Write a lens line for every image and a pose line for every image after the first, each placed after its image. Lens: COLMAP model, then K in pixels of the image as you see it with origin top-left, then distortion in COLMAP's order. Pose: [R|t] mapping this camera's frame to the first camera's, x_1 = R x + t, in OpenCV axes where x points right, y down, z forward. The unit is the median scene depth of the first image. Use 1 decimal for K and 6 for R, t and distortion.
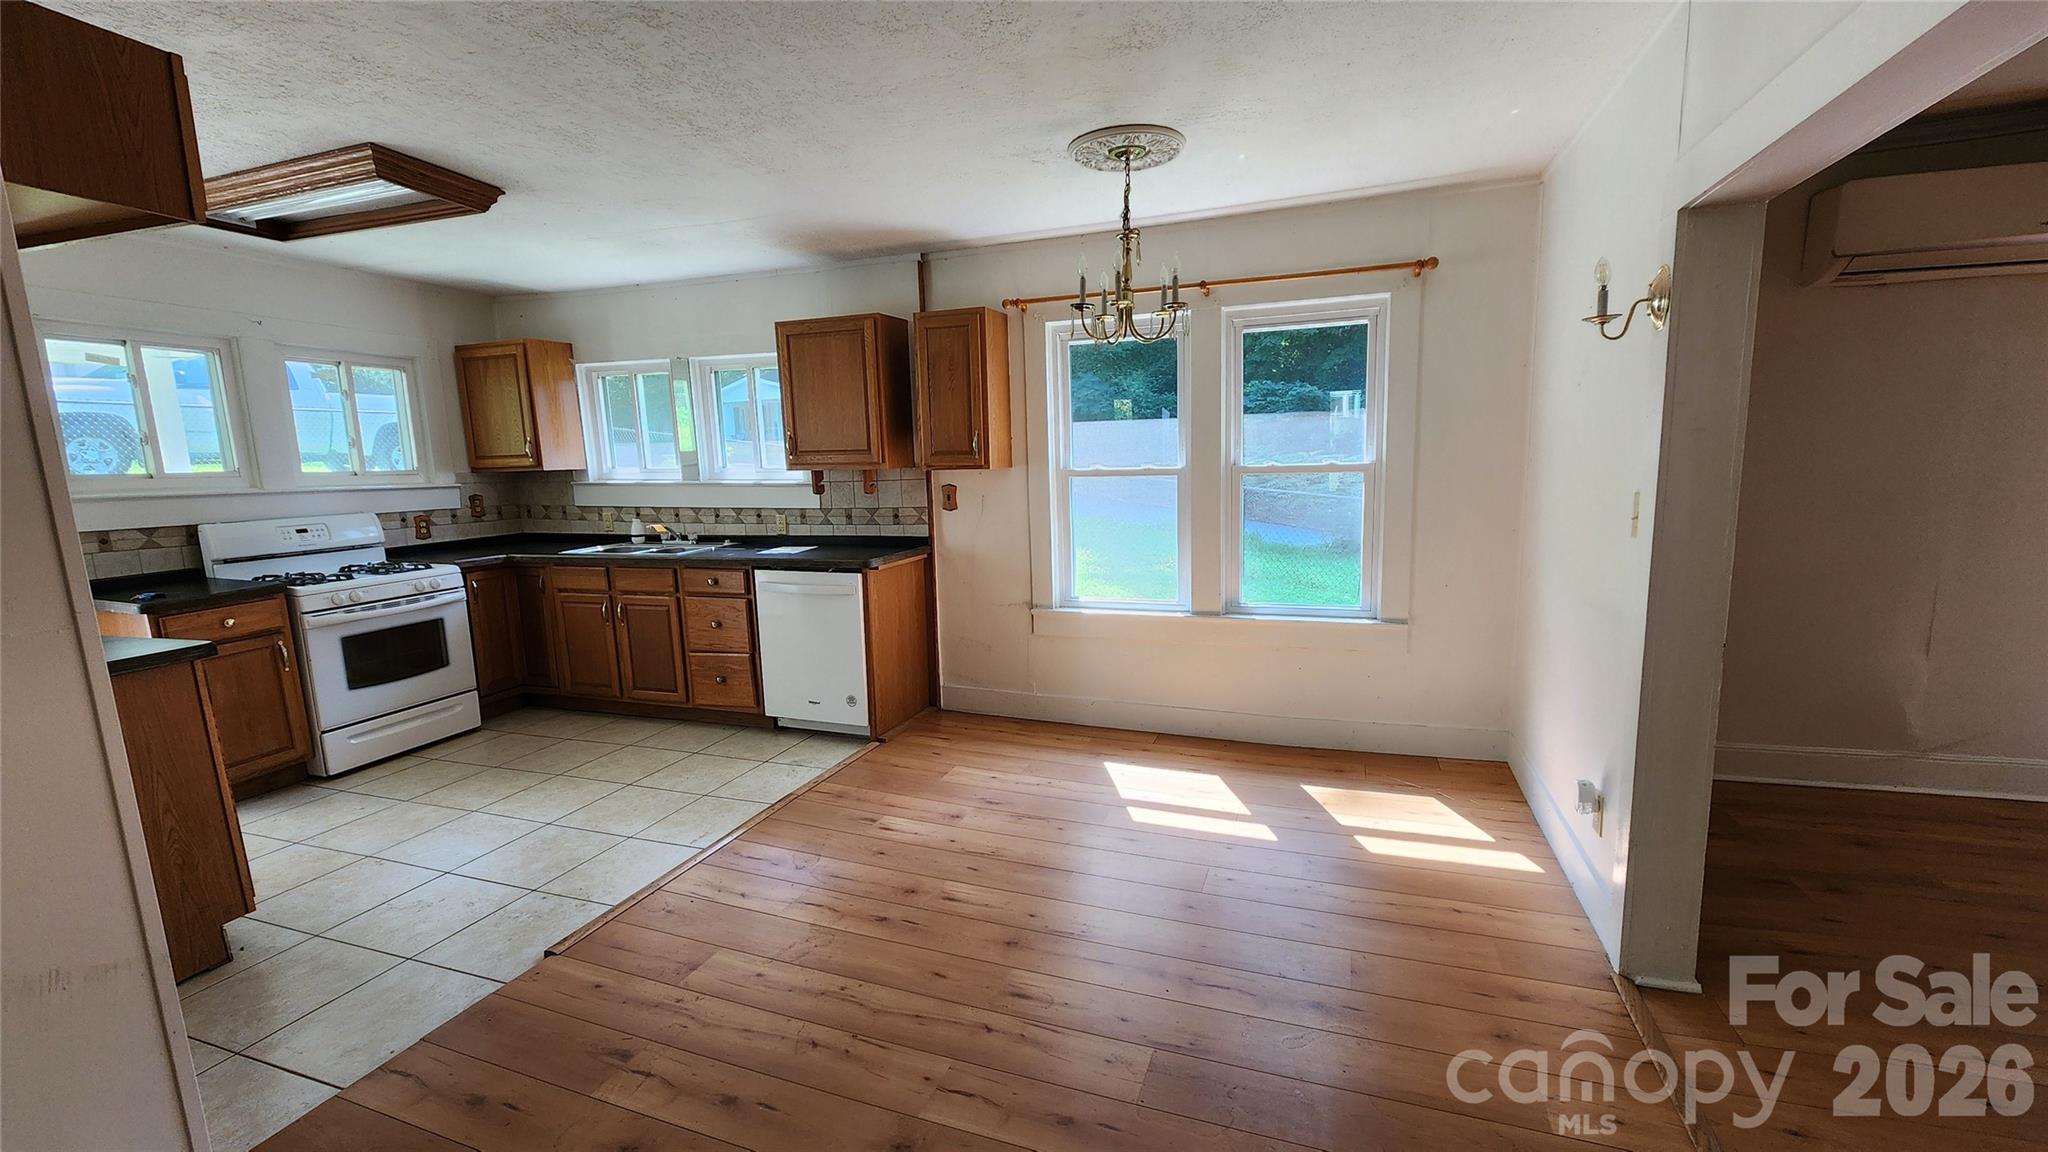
lens RADIAL K [[842.9, 0, 1038.0], [0, 842.9, 581.9], [0, 0, 1]] dist [0.000486, -0.000760]
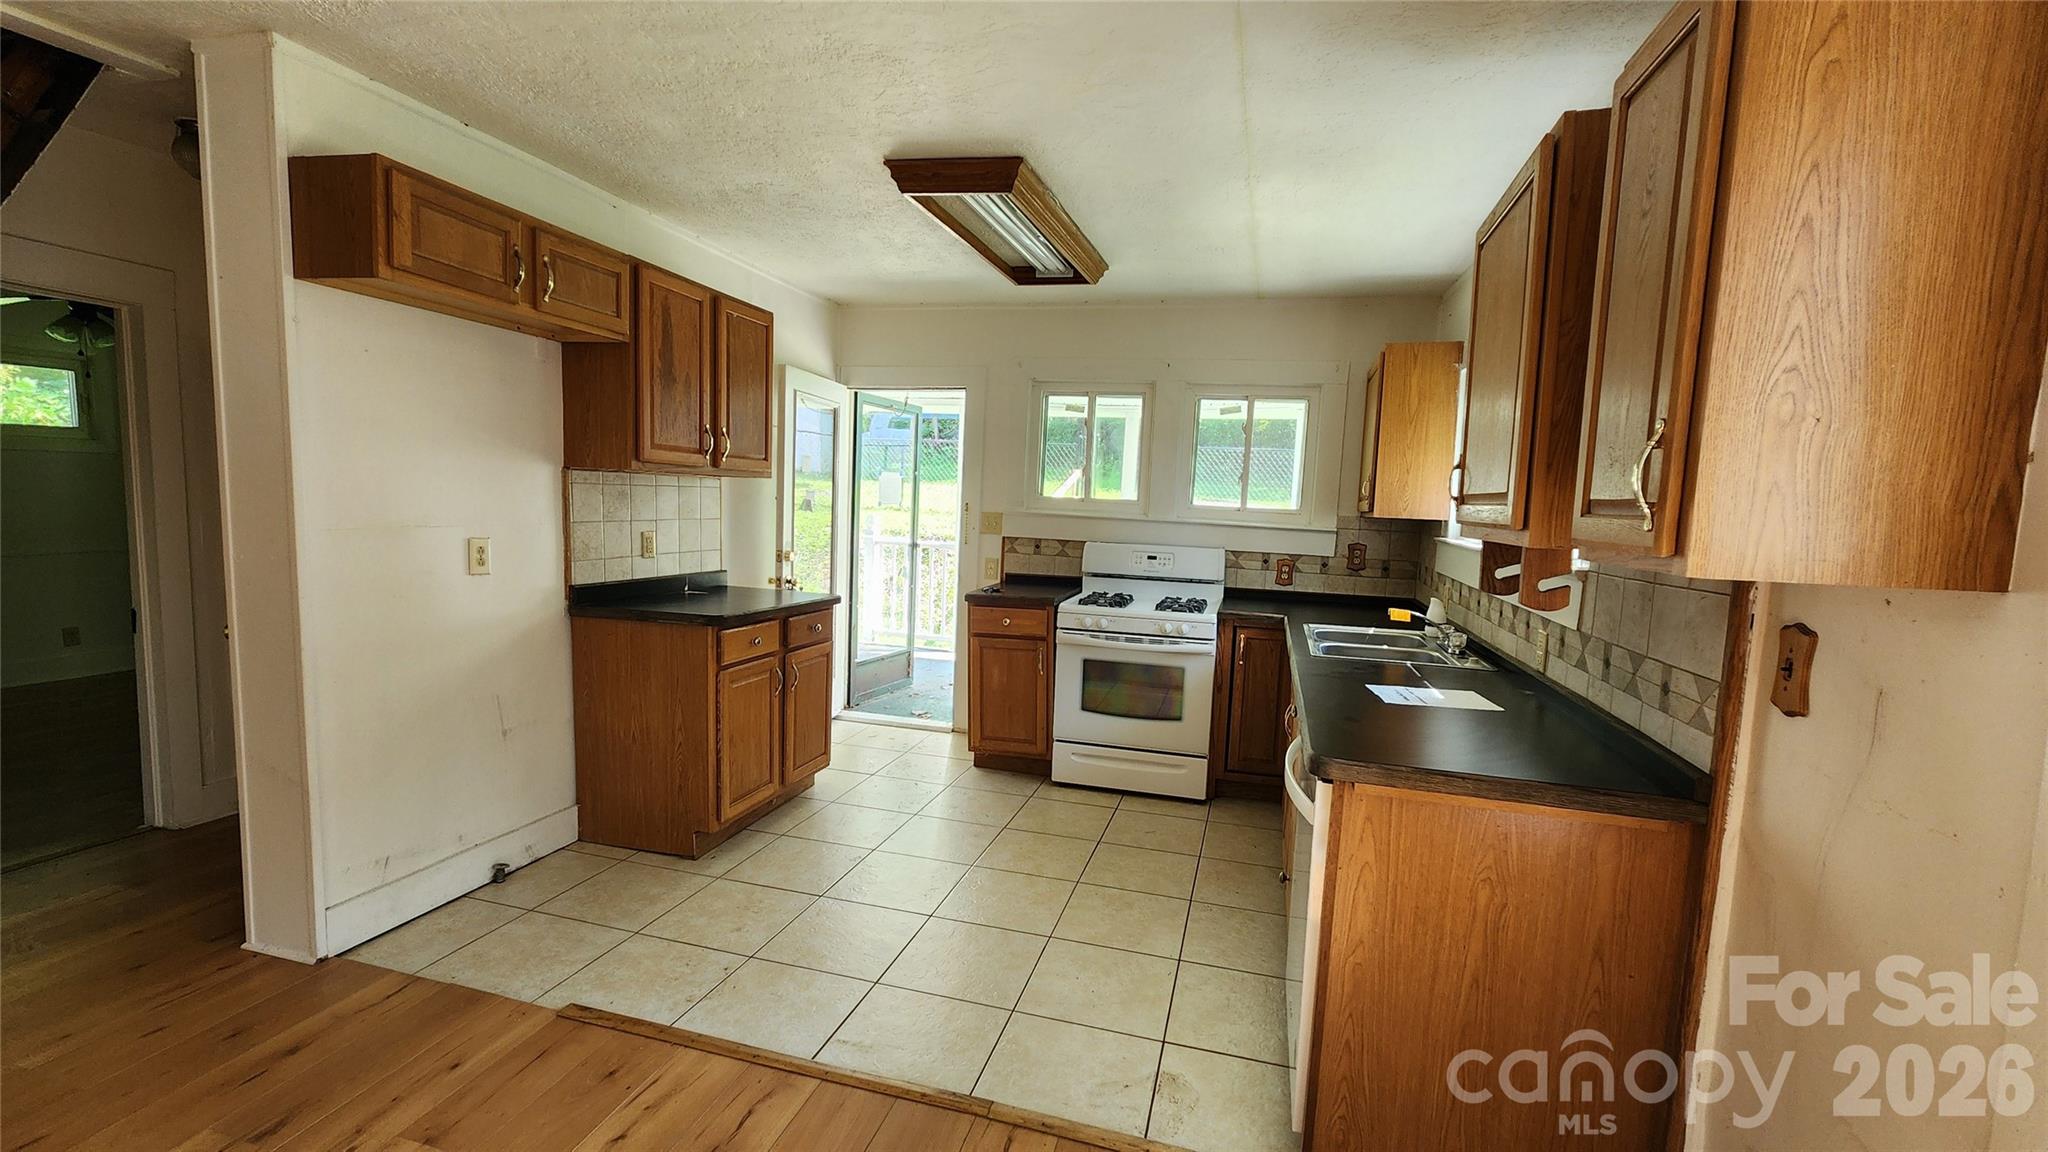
lens RADIAL K [[842.9, 0, 1030.2], [0, 842.9, 584.4], [0, 0, 1]] dist [0.000486, -0.000760]
pose [[0.065622, 0.128047, -0.989595, 0.162623], [-0.191535, 0.974907, 0.113446, -0.113348], [0.979290, 0.182097, 0.088501, 0.728585]]
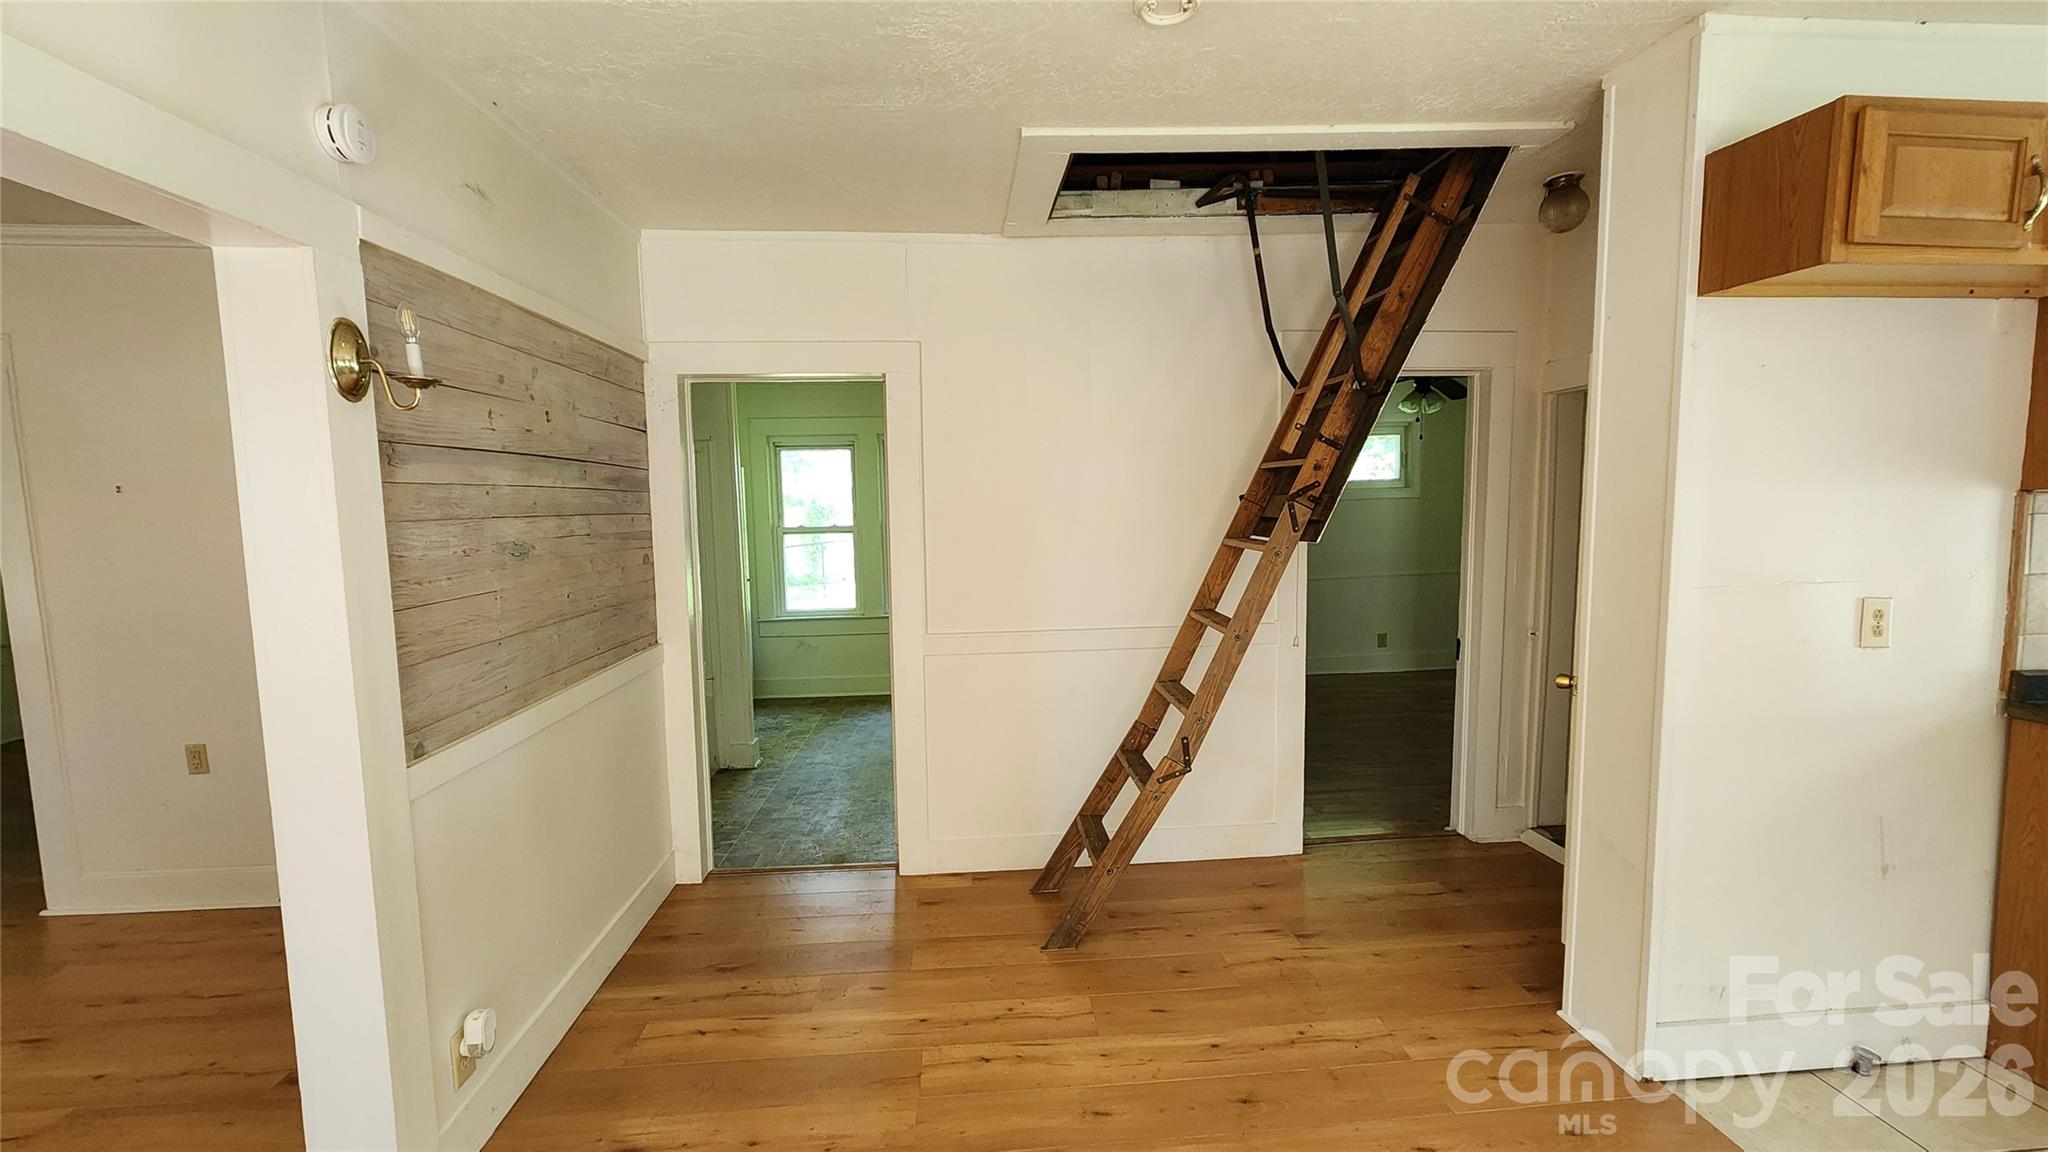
lens RADIAL K [[842.9, 0, 1016.7], [0, 842.9, 589.2], [0, 0, 1]] dist [0.000486, -0.000760]
pose [[-0.916572, 0.082014, -0.391370, 0.112991], [-0.018189, 0.969176, 0.245695, -0.104877], [0.399457, 0.232316, -0.886828, 0.587566]]
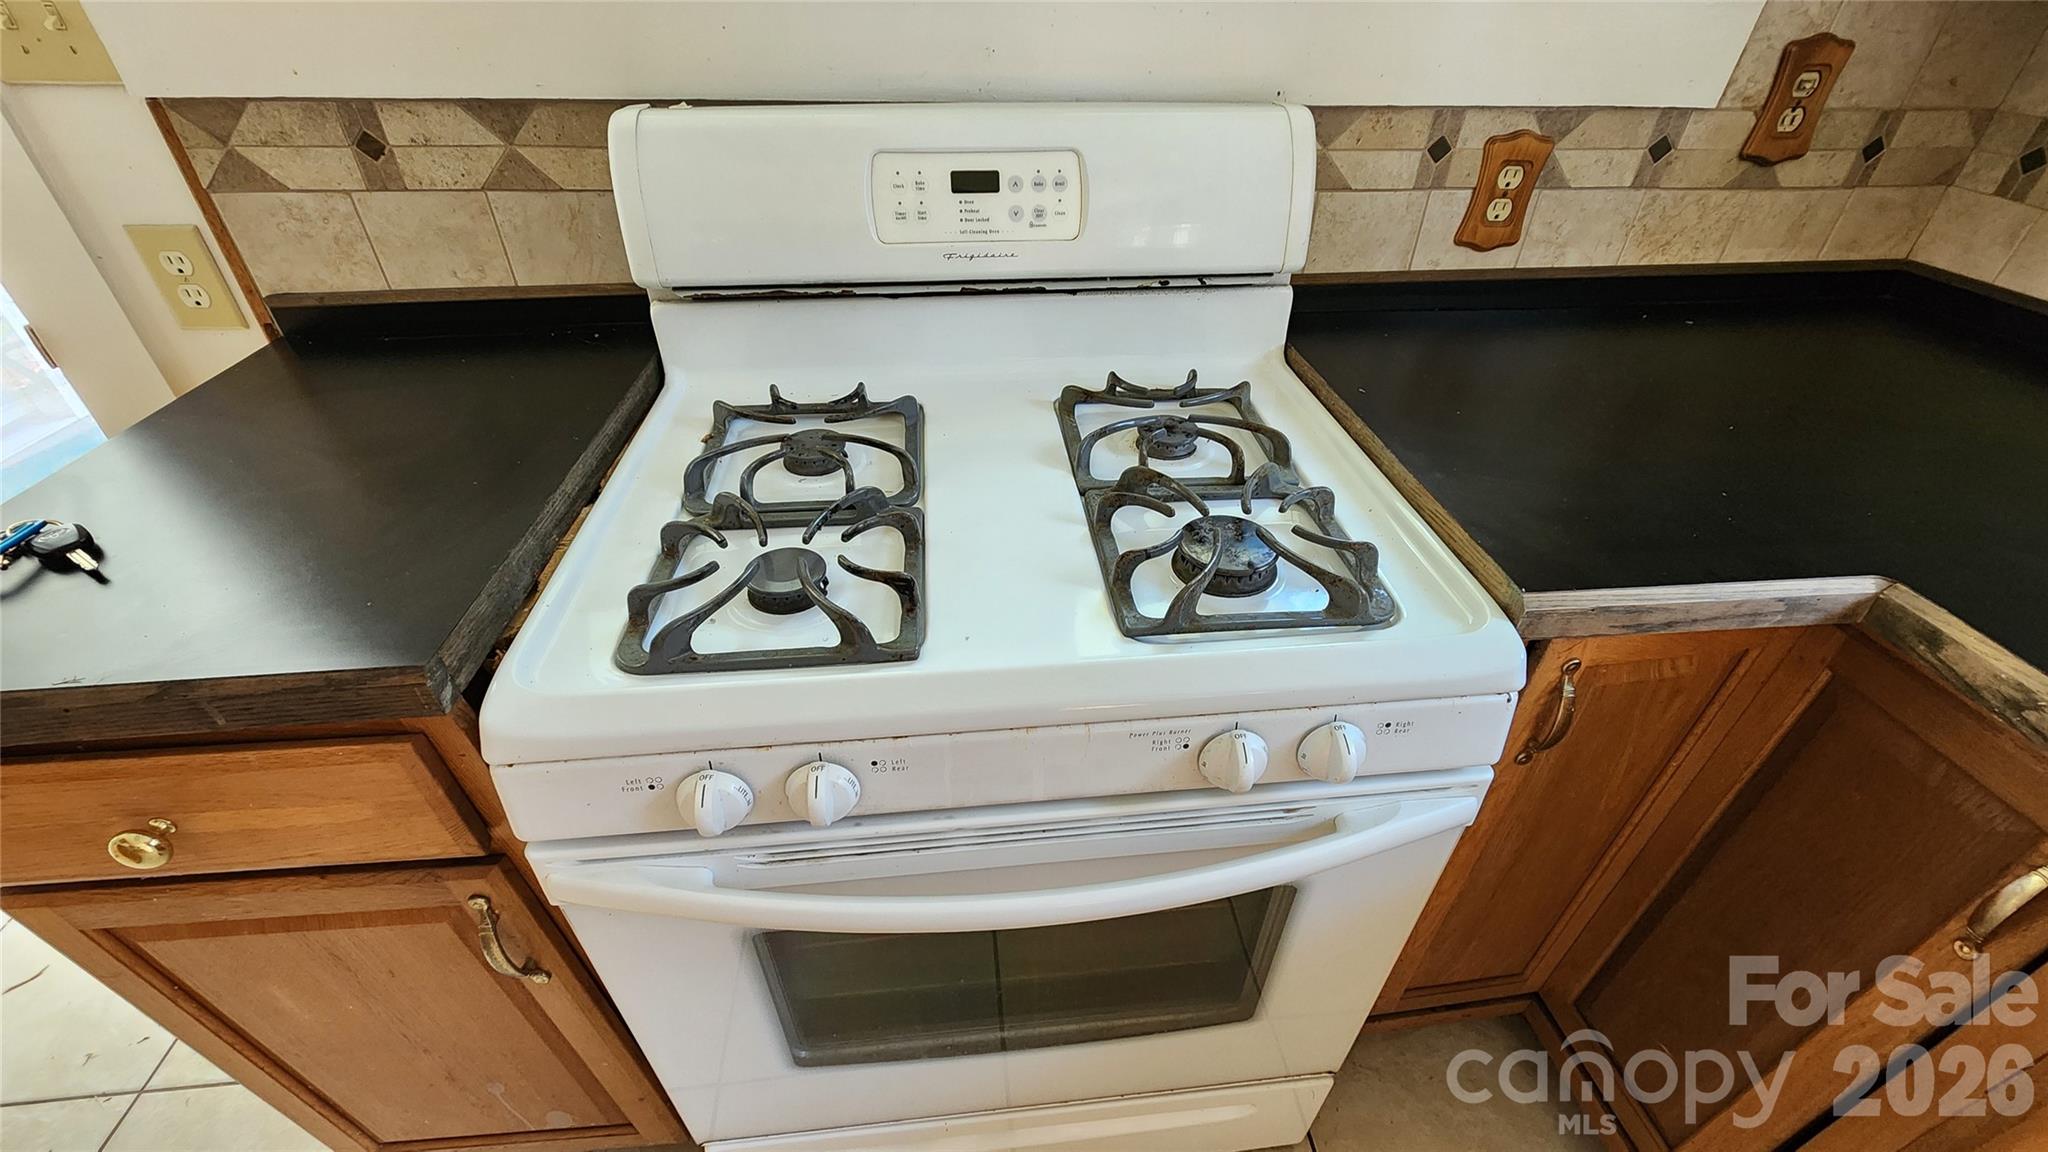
lens RADIAL K [[842.9, 0, 1029.2], [0, 842.9, 588.8], [0, 0, 1]] dist [0.000486, -0.000760]
pose [[0.420200, 0.566731, -0.708695, -0.629570], [-0.155543, 0.814415, 0.559048, -0.093333], [0.894001, -0.124679, 0.430368, 0.867975]]
